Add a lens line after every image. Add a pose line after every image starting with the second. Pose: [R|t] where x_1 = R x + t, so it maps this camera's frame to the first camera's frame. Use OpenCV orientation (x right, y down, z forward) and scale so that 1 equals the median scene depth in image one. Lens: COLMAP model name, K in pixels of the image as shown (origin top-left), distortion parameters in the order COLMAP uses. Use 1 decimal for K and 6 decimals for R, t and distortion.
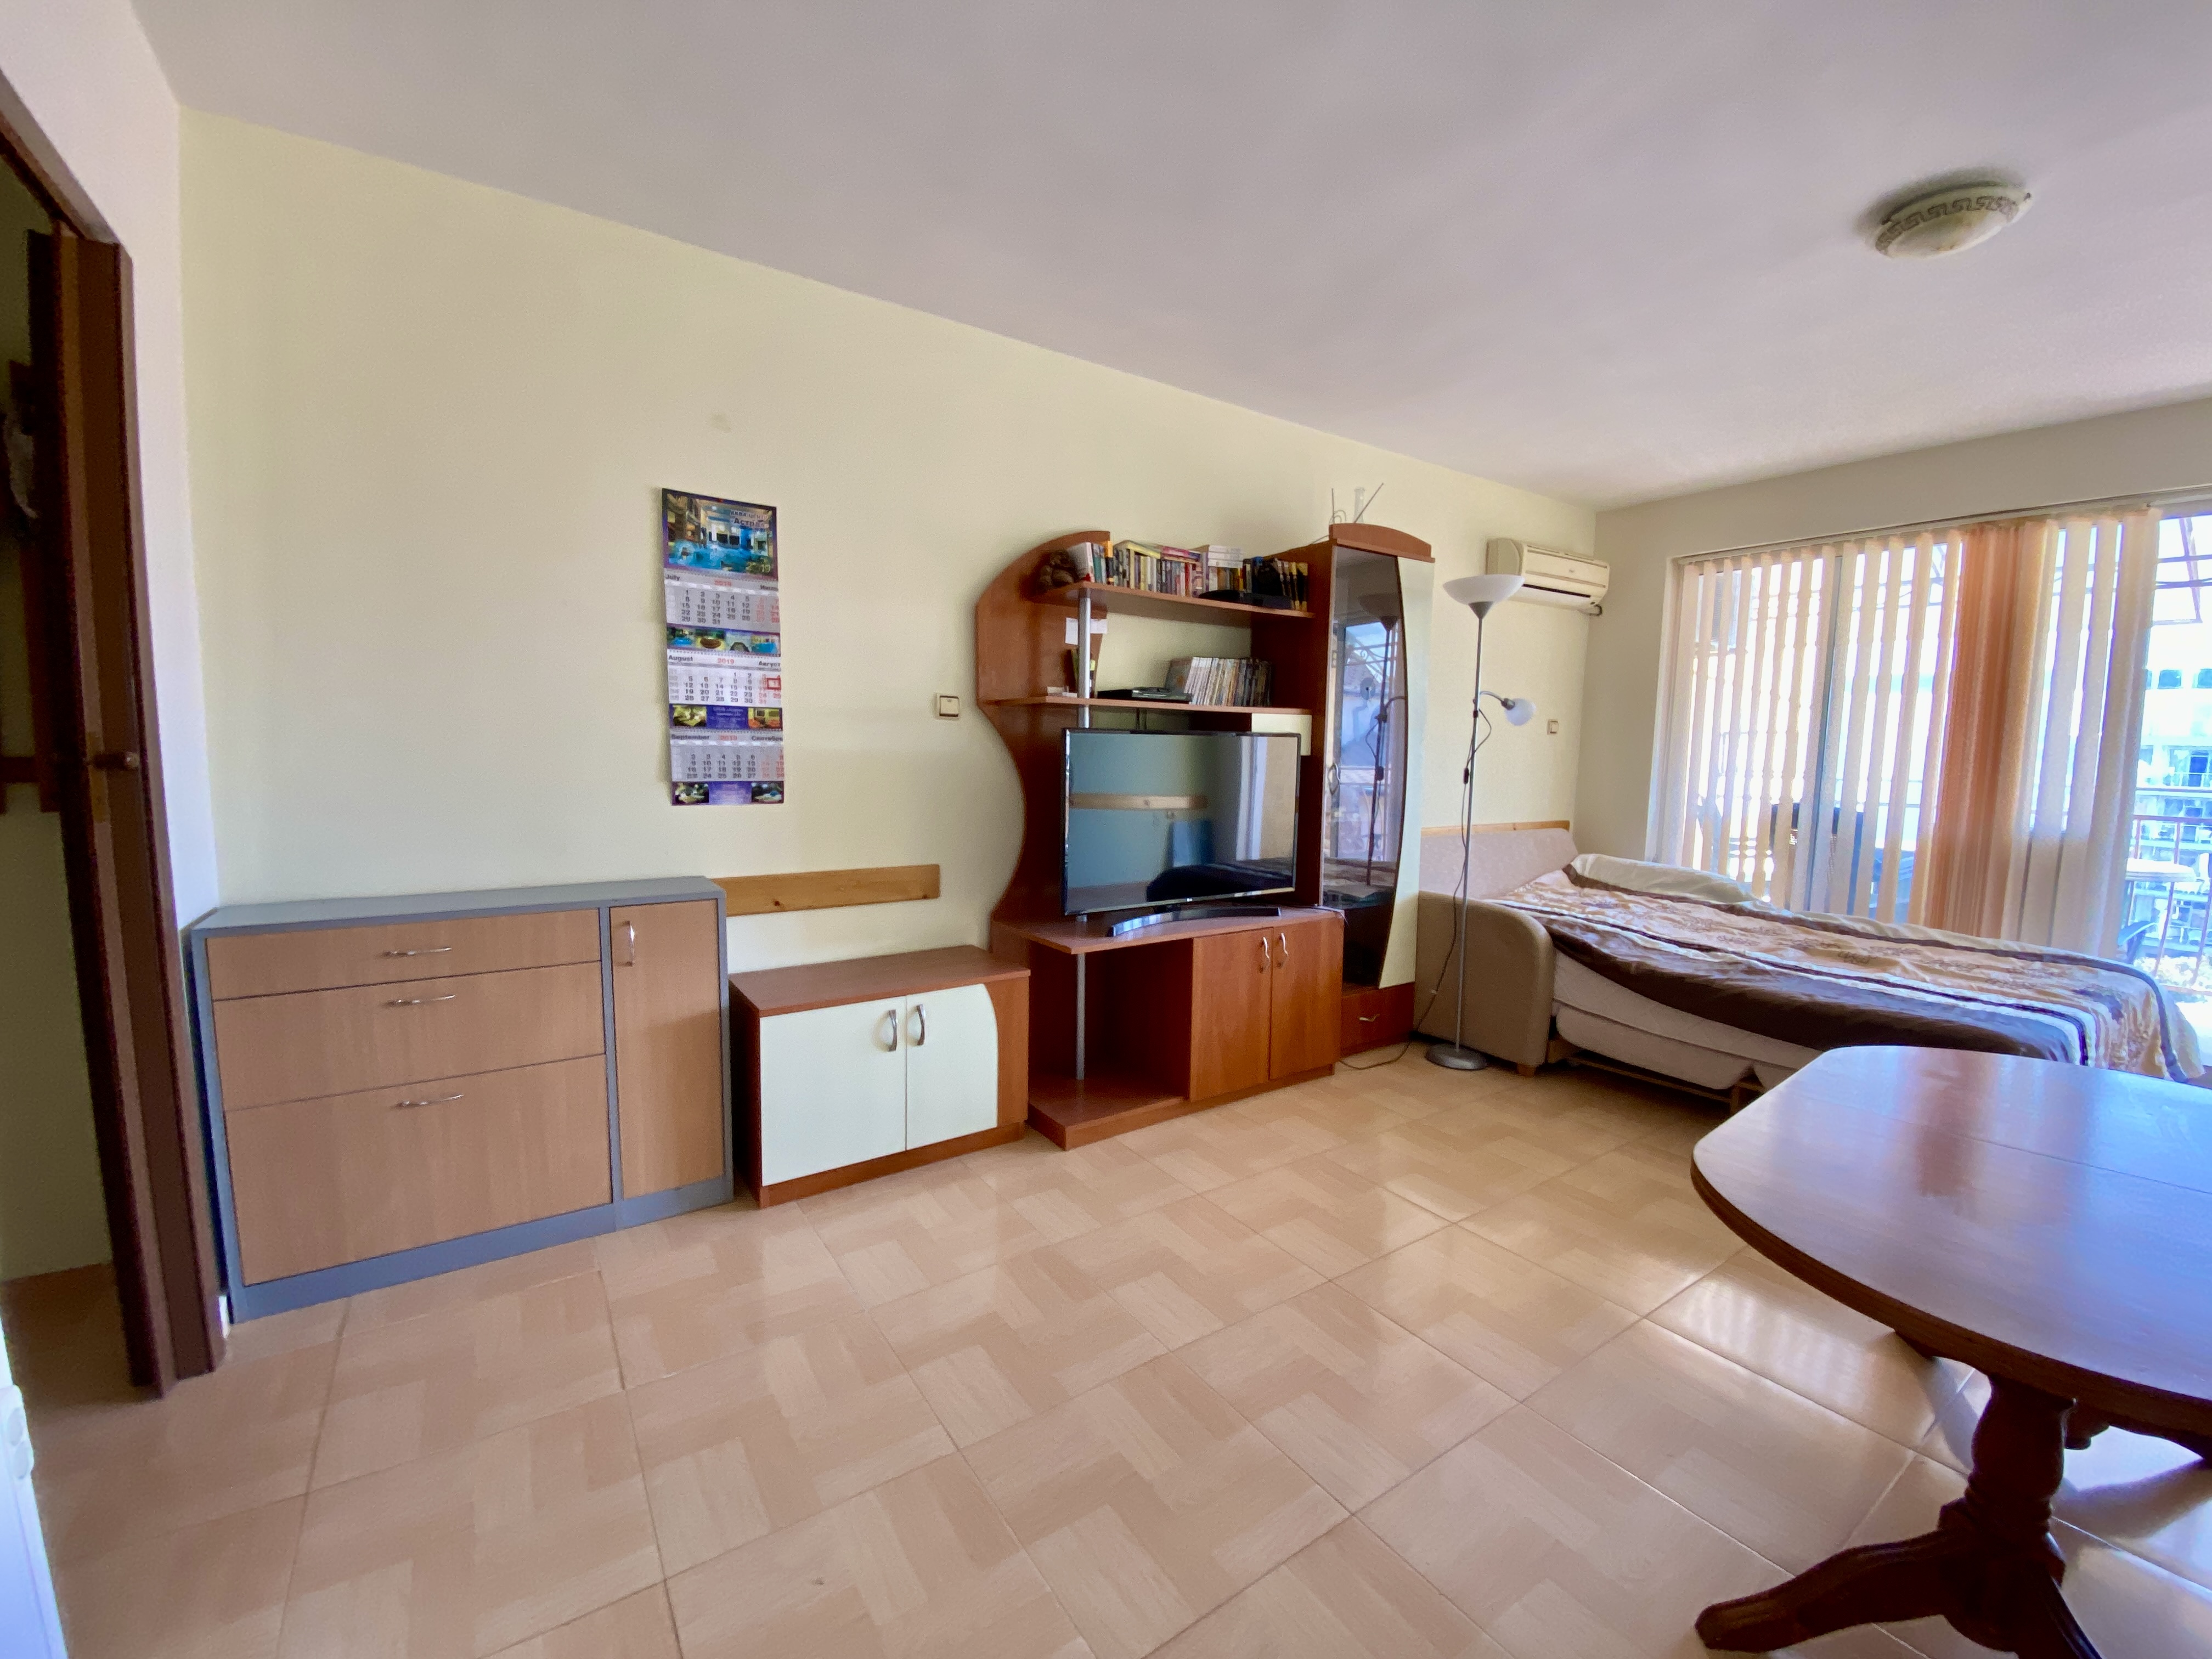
lens RADIAL K [[898.2, 0, 1098.9], [0, 898.2, 846.5], [0, 0, 1]] dist [0.010461, -0.015228]
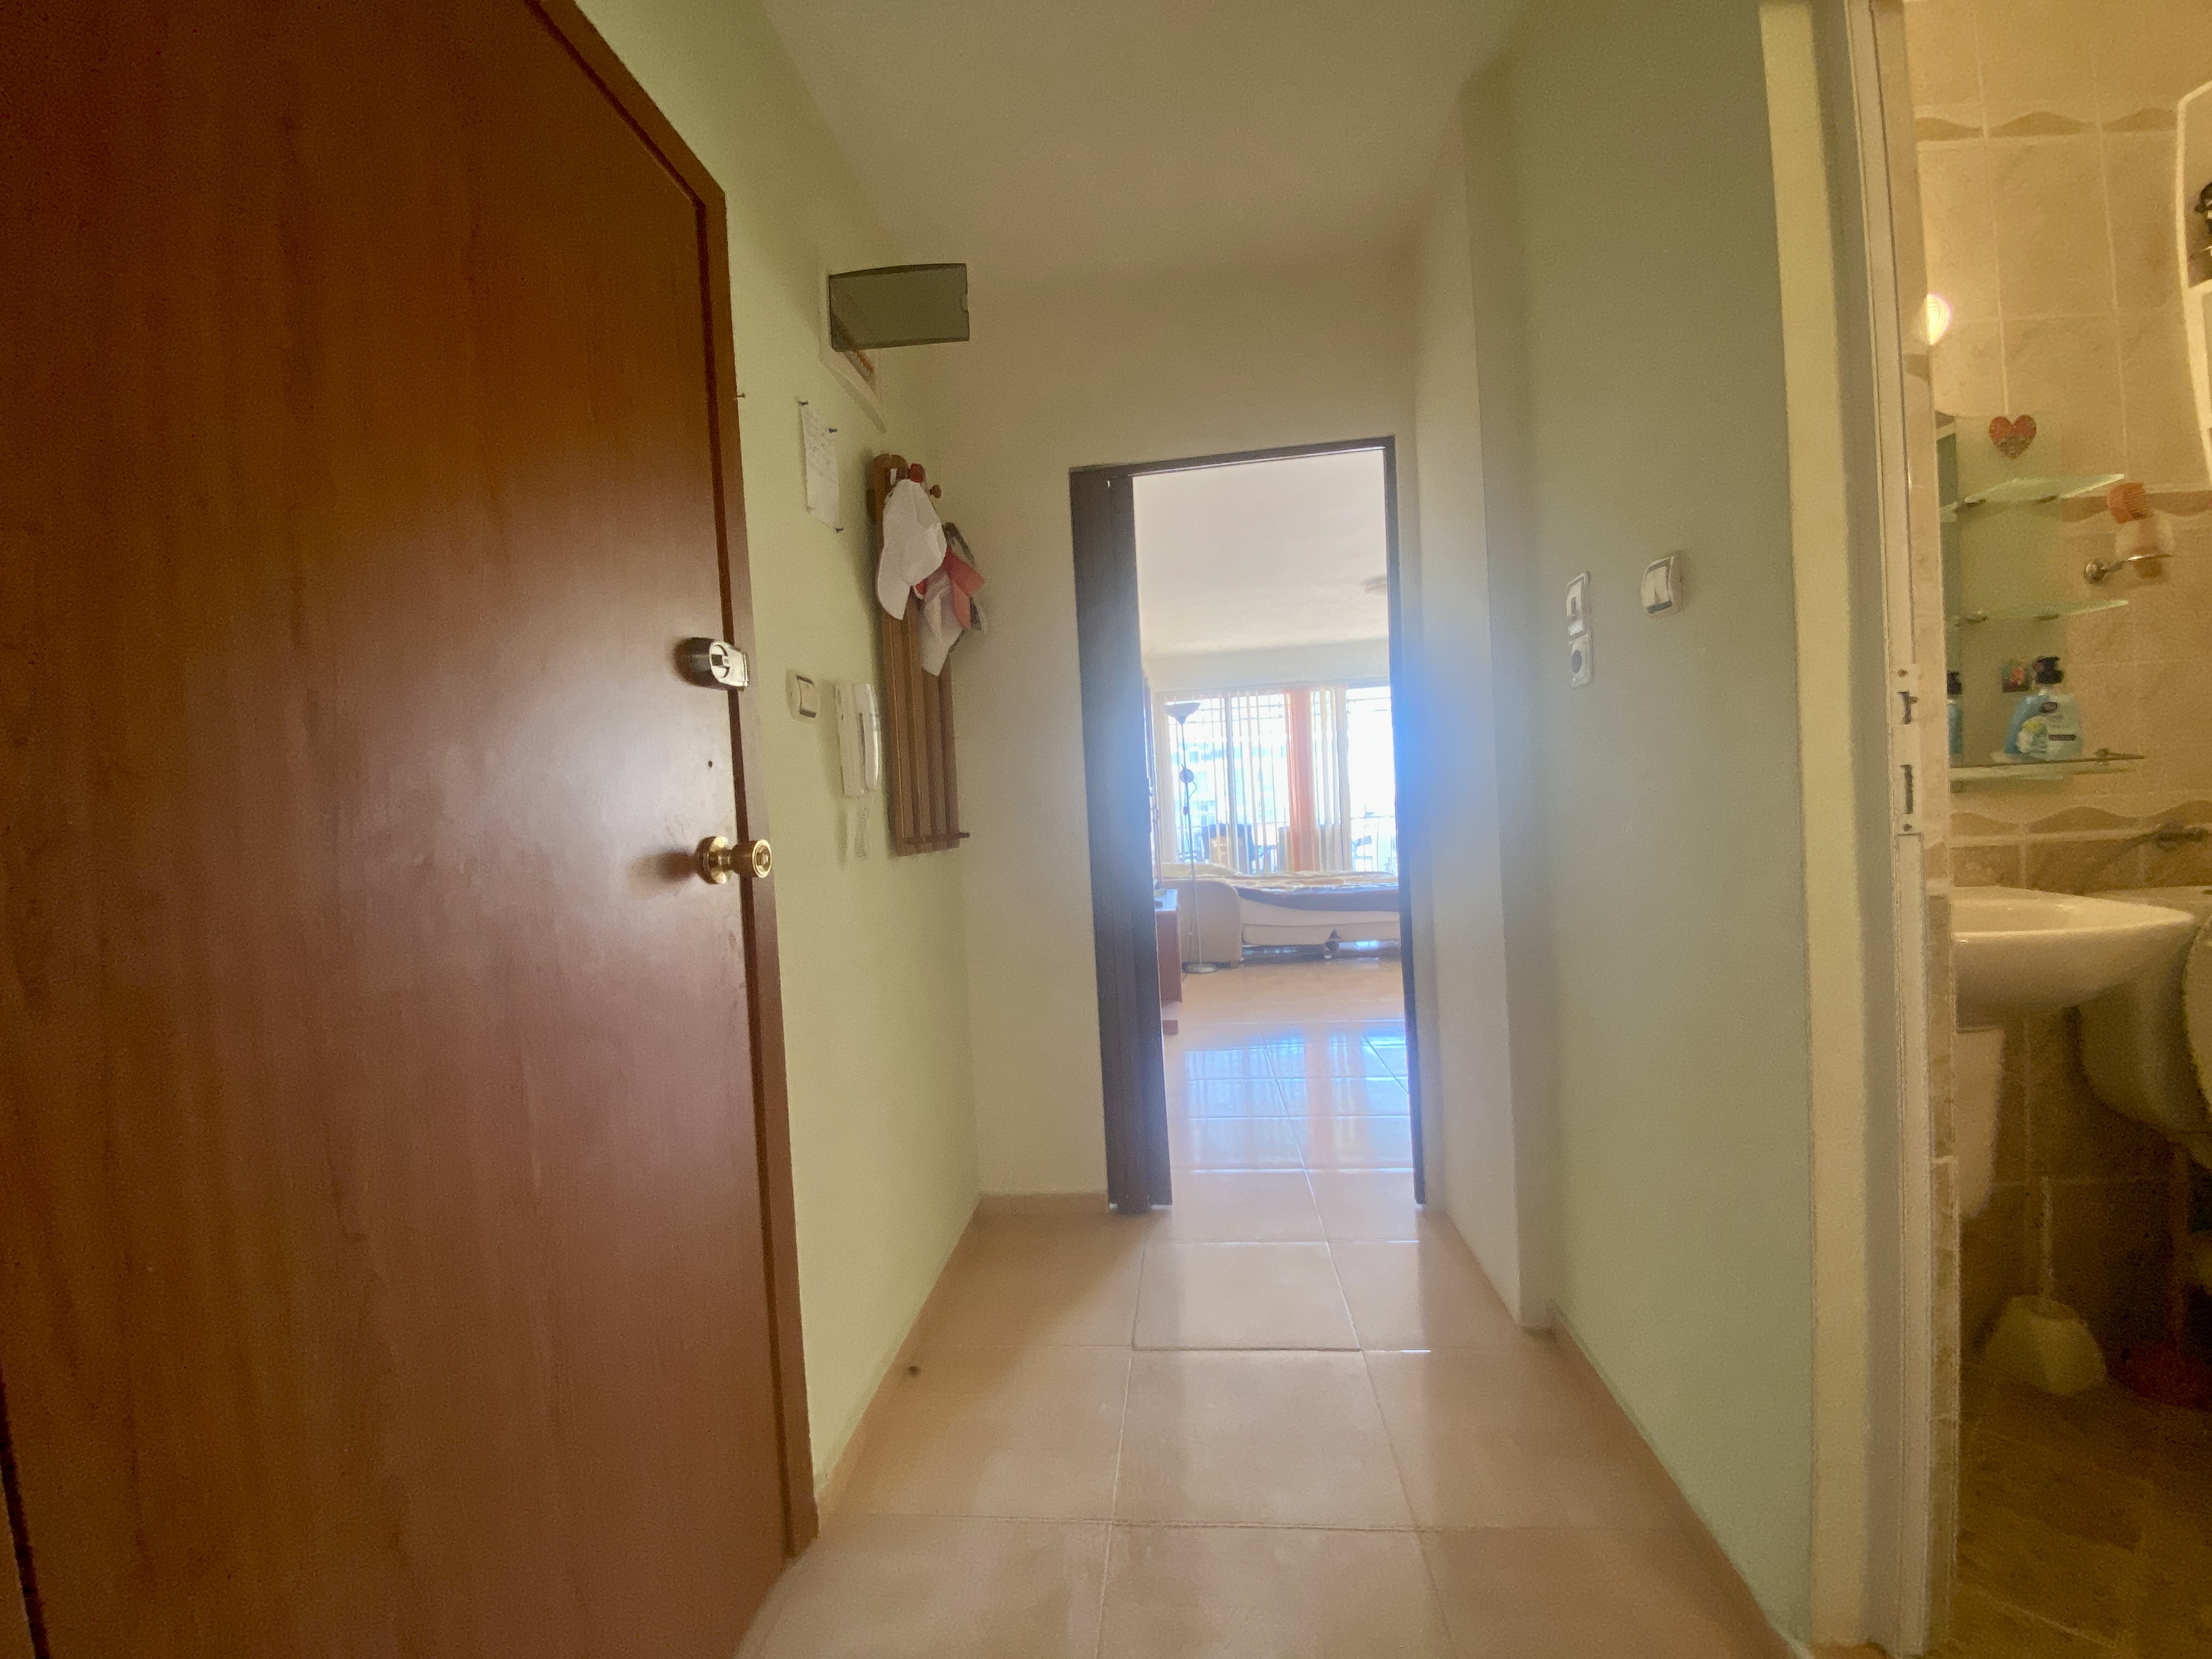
lens RADIAL K [[898.2, 0, 1100.8], [0, 898.2, 829.3], [0, 0, 1]] dist [0.010461, -0.015228]
pose [[0.635162, -0.060601, 0.769998, -1.206751], [0.149094, 0.987787, -0.045244, 0.017011], [-0.757852, 0.143540, 0.636440, -0.007509]]
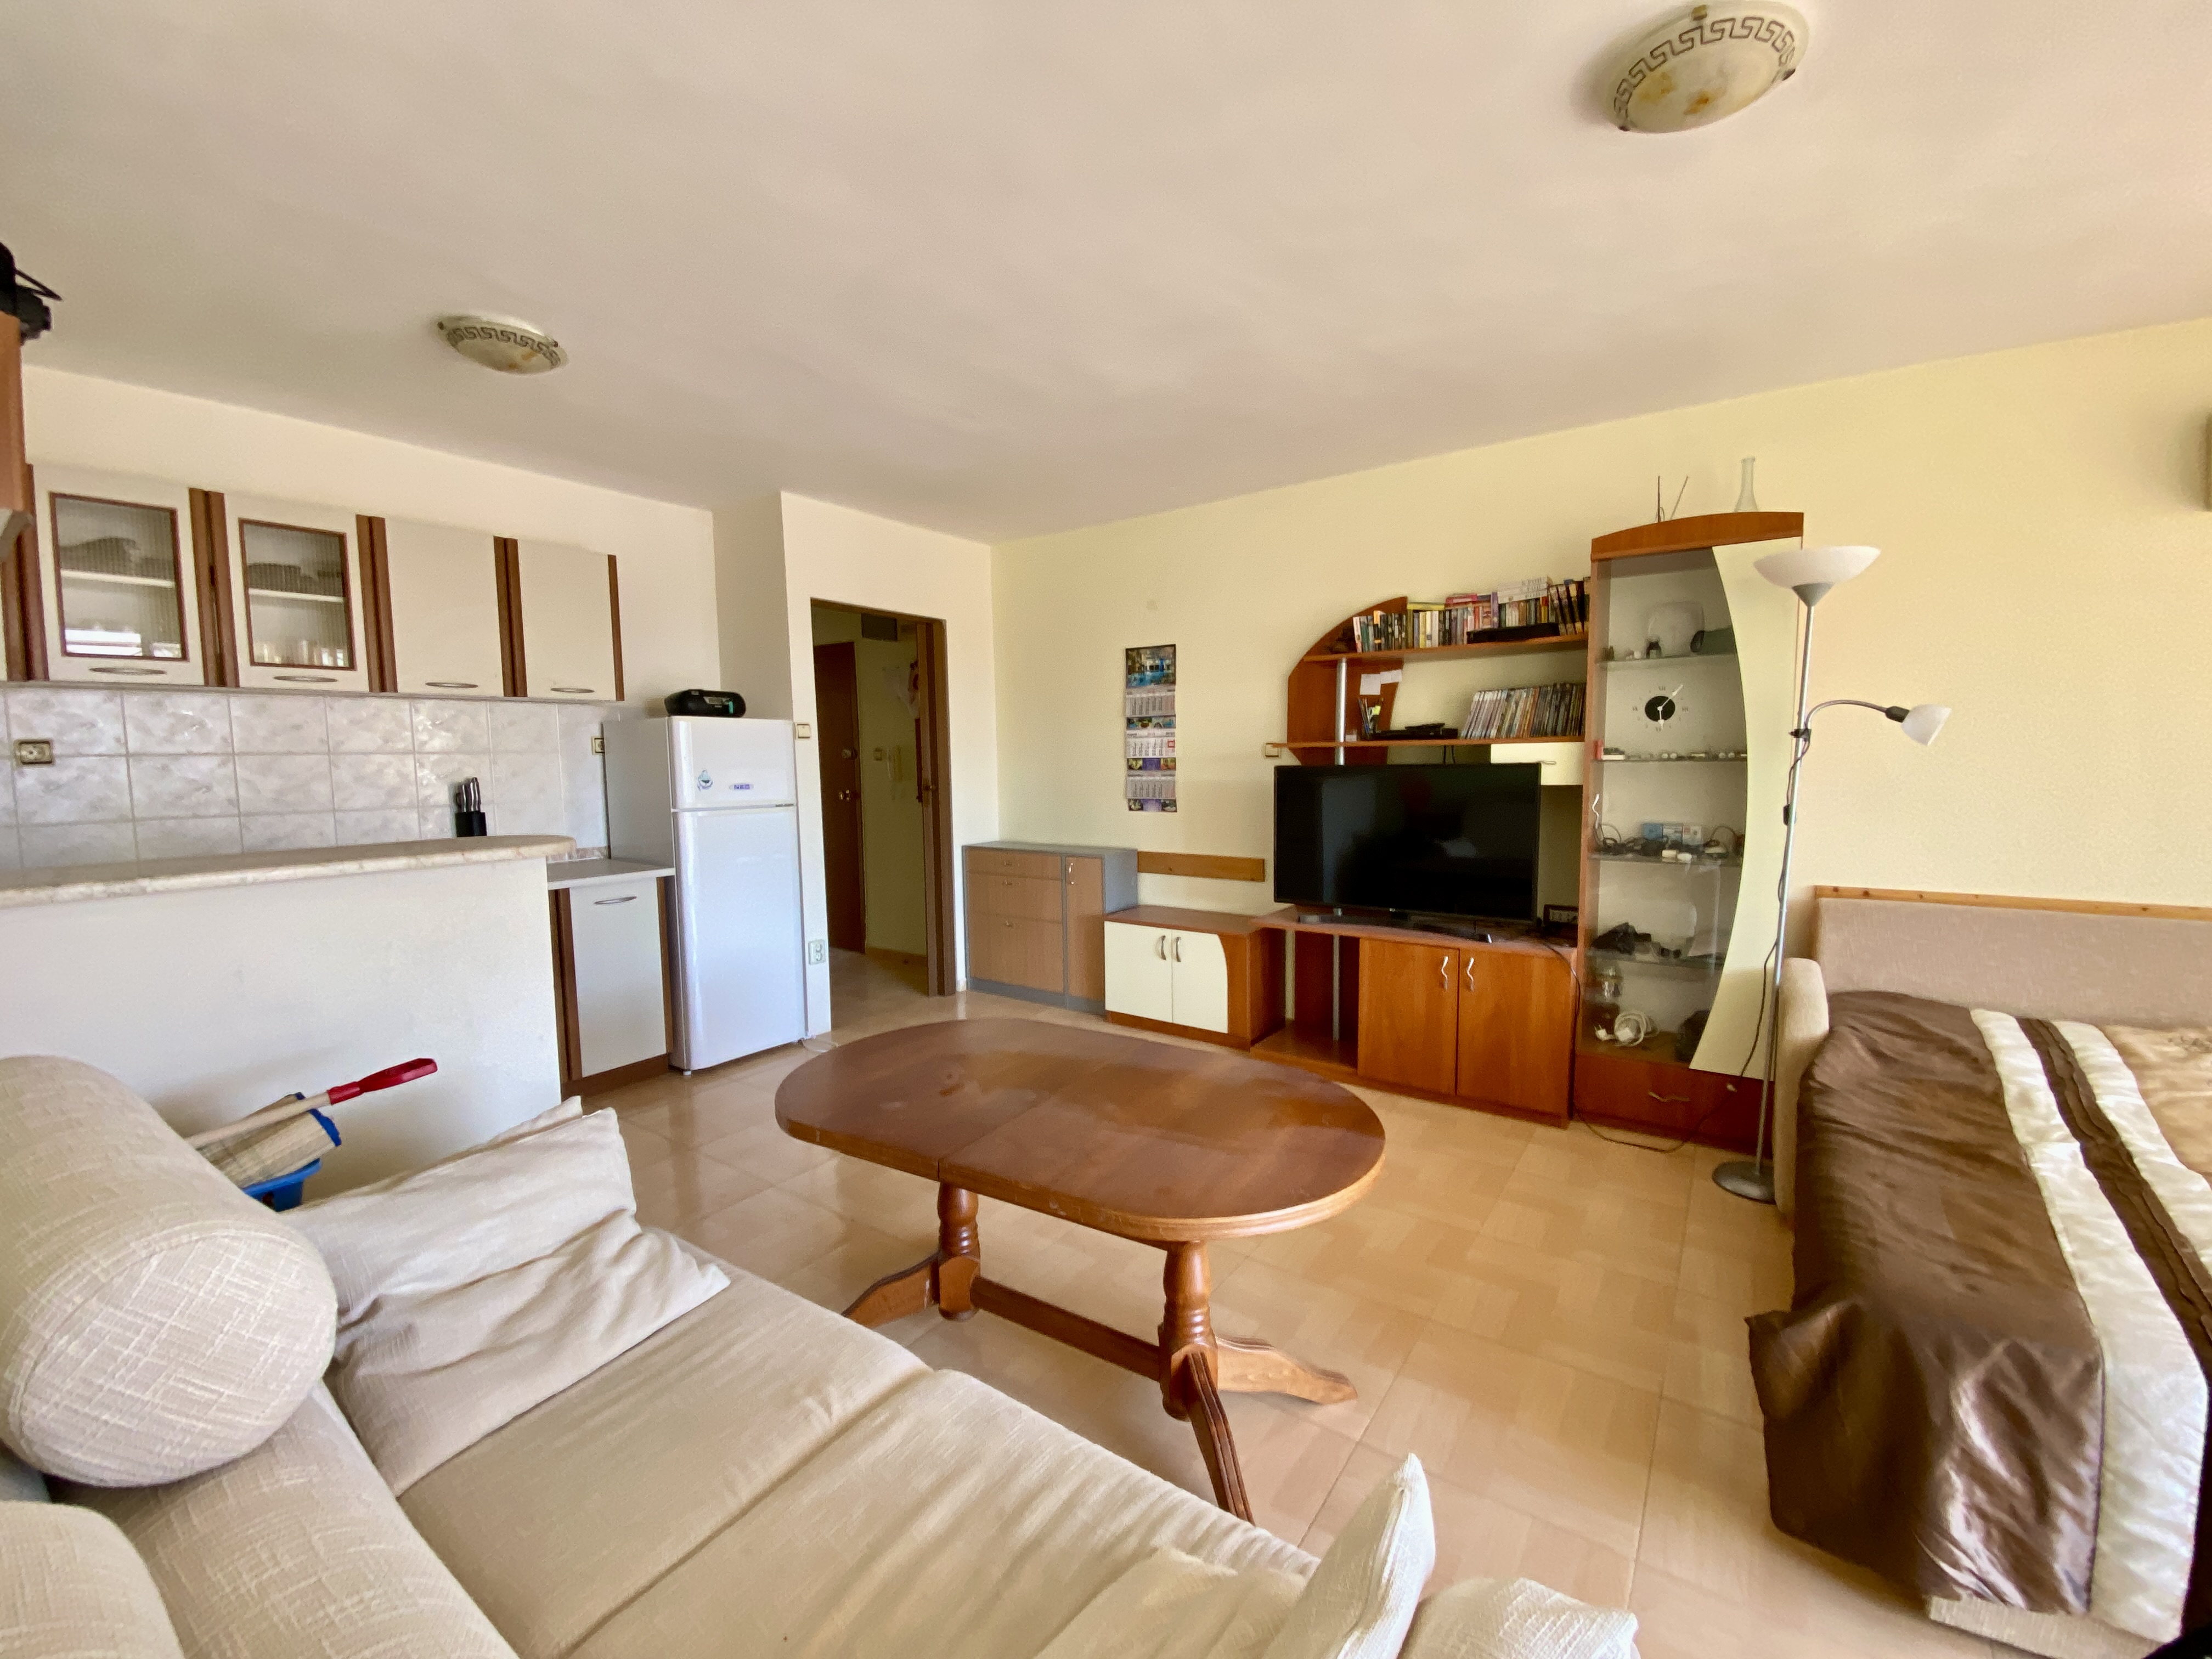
lens RADIAL K [[898.2, 0, 1093.6], [0, 898.2, 848.6], [0, 0, 1]] dist [0.010461, -0.015228]
pose [[0.336232, 0.075179, -0.938774, 1.021458], [-0.086572, 0.995056, 0.048679, -0.040916], [0.937792, 0.064904, 0.341078, 0.221997]]
